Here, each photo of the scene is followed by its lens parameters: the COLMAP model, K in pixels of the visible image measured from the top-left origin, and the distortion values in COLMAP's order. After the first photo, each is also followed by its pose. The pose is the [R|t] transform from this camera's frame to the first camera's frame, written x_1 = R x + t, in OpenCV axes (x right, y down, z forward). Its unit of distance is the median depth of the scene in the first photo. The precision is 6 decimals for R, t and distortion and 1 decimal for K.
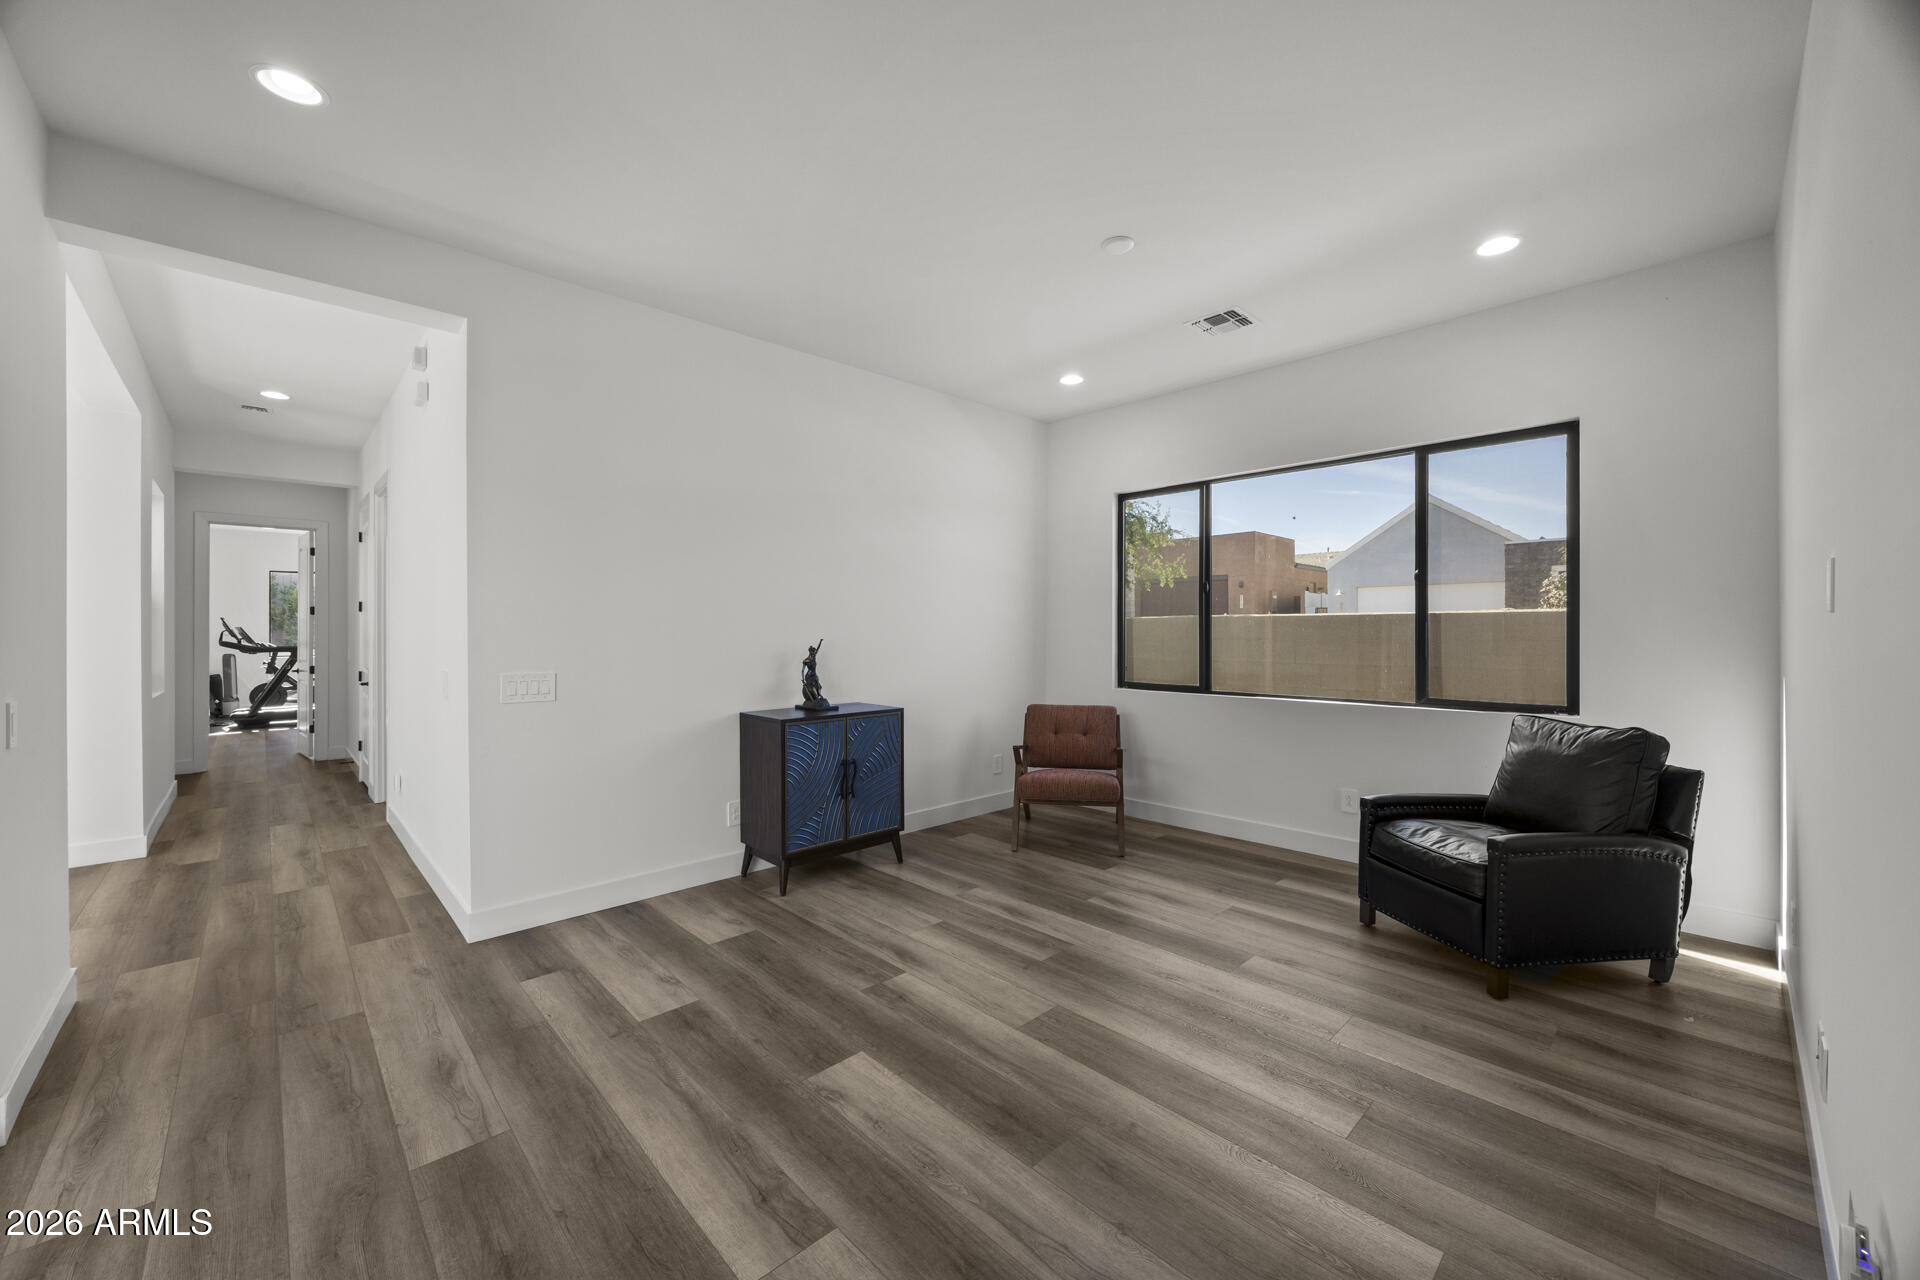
lens RADIAL K [[718.1, 0, 962.7], [0, 718.1, 627.3], [0, 0, 1]] dist [-0.006817, 0.000032]
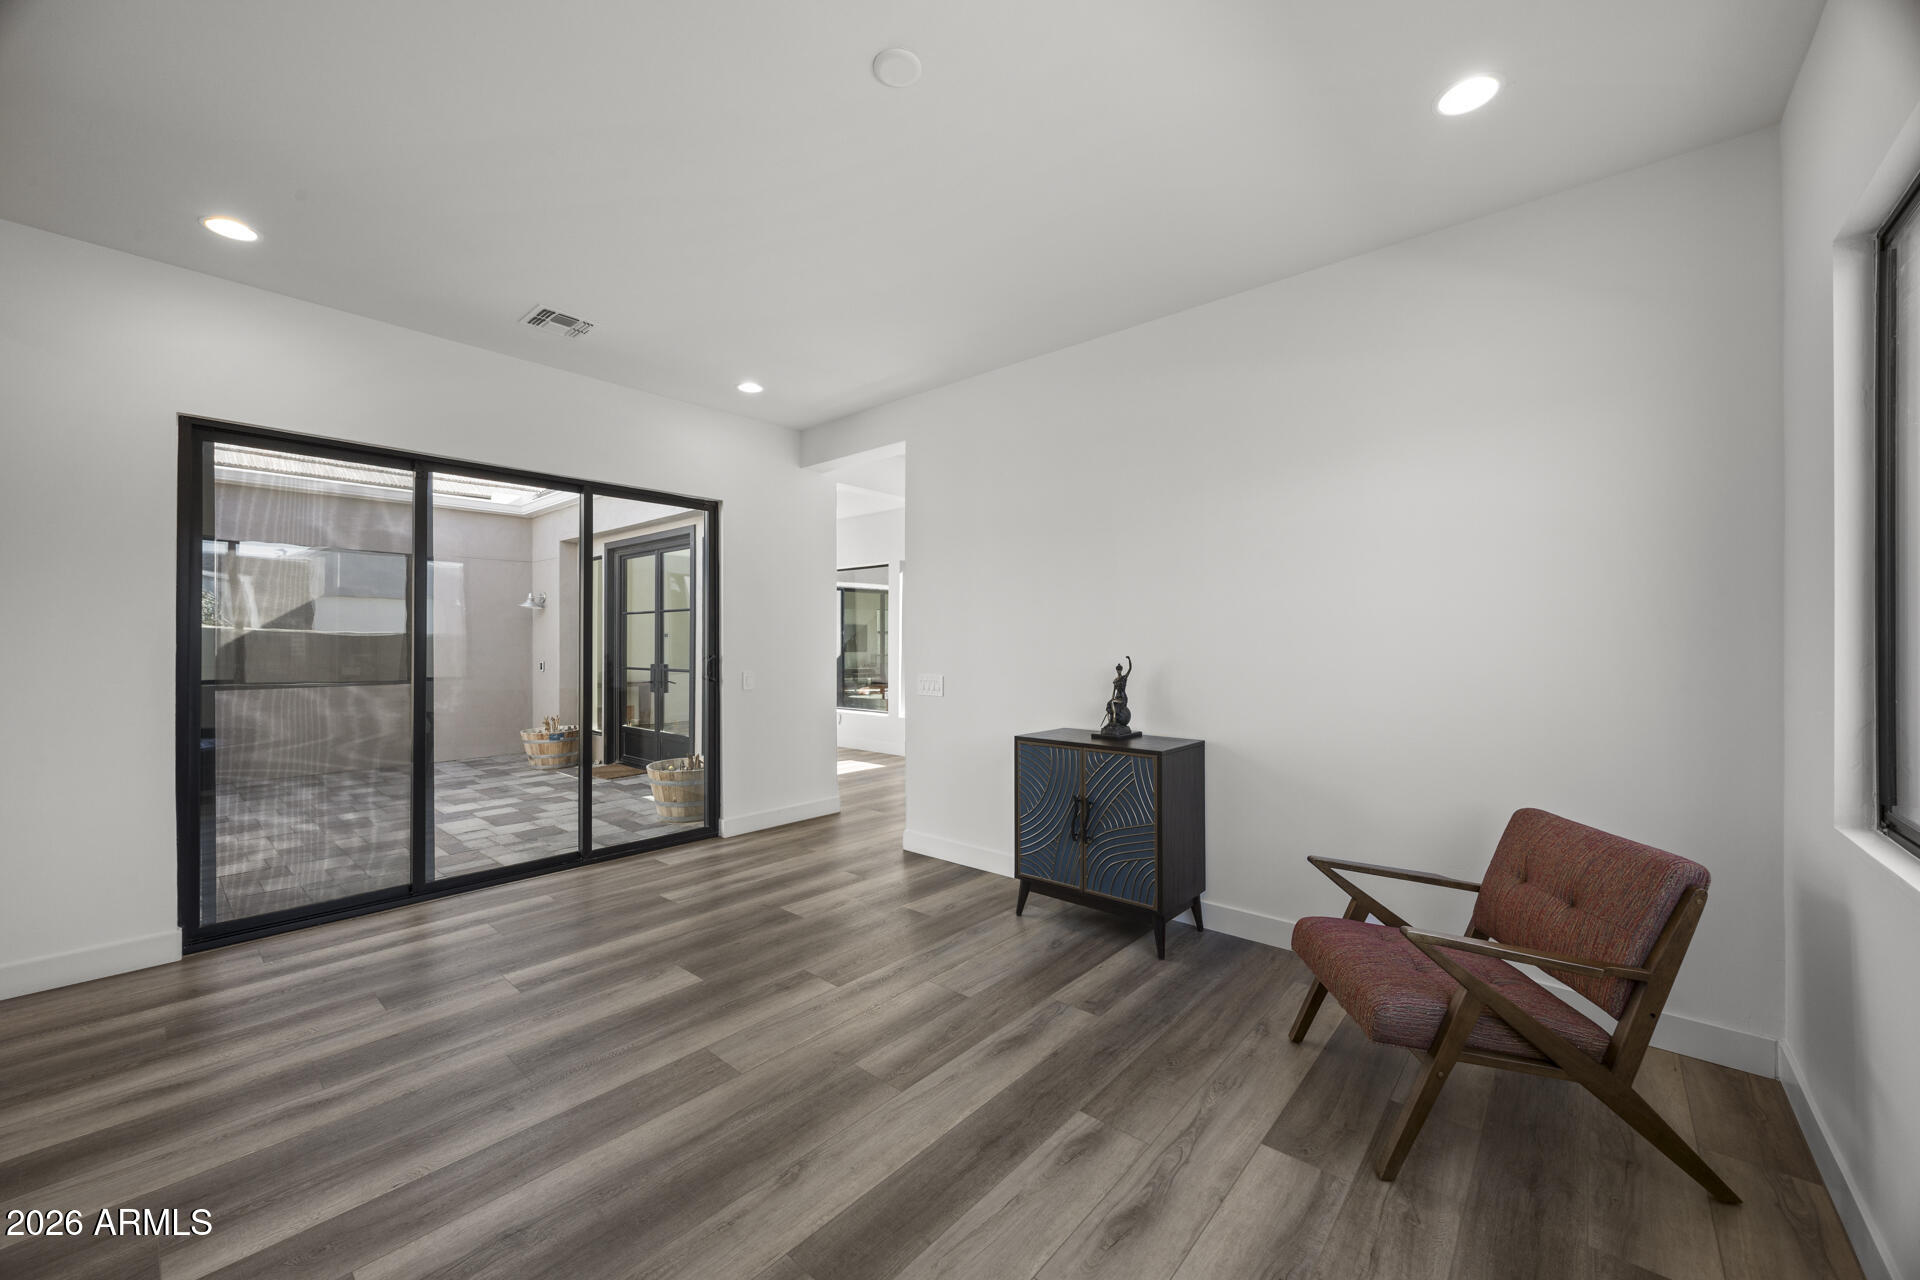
lens RADIAL K [[718.1, 0, 979.9], [0, 718.1, 644.9], [0, 0, 1]] dist [-0.006817, 0.000032]
pose [[0.110567, 0.003126, -0.993864, 0.872201], [0.003818, 0.999986, 0.003570, -0.006509], [0.993861, -0.004189, 0.110554, 0.996203]]
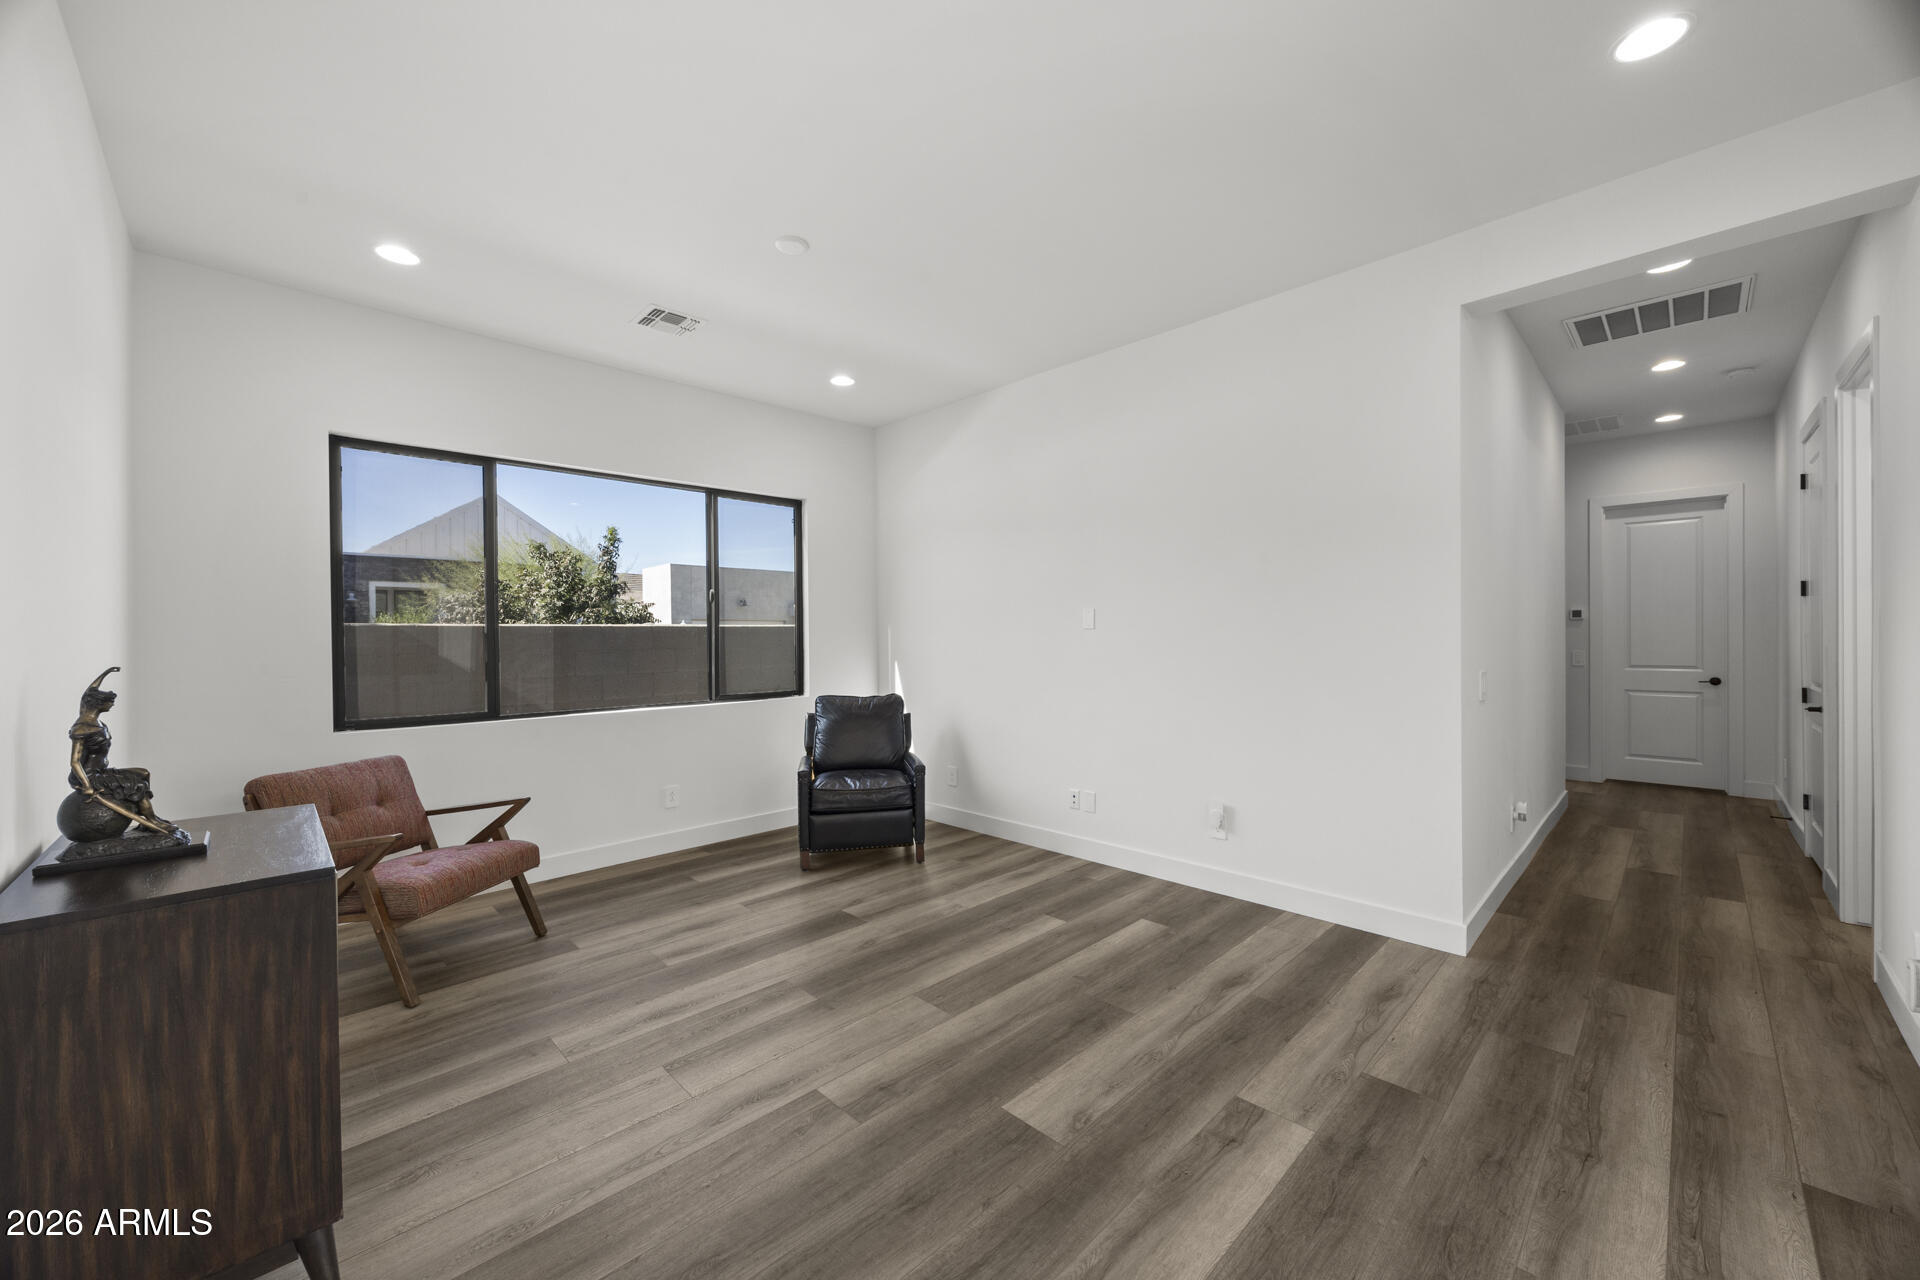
lens RADIAL K [[718.1, 0, 951.0], [0, 718.1, 644.9], [0, 0, 1]] dist [-0.006817, 0.000032]
pose [[0.006189, -0.007325, 0.999954, -0.757772], [0.006614, 0.999952, 0.007284, 0.007011], [-0.999959, 0.006569, 0.006238, 0.776442]]
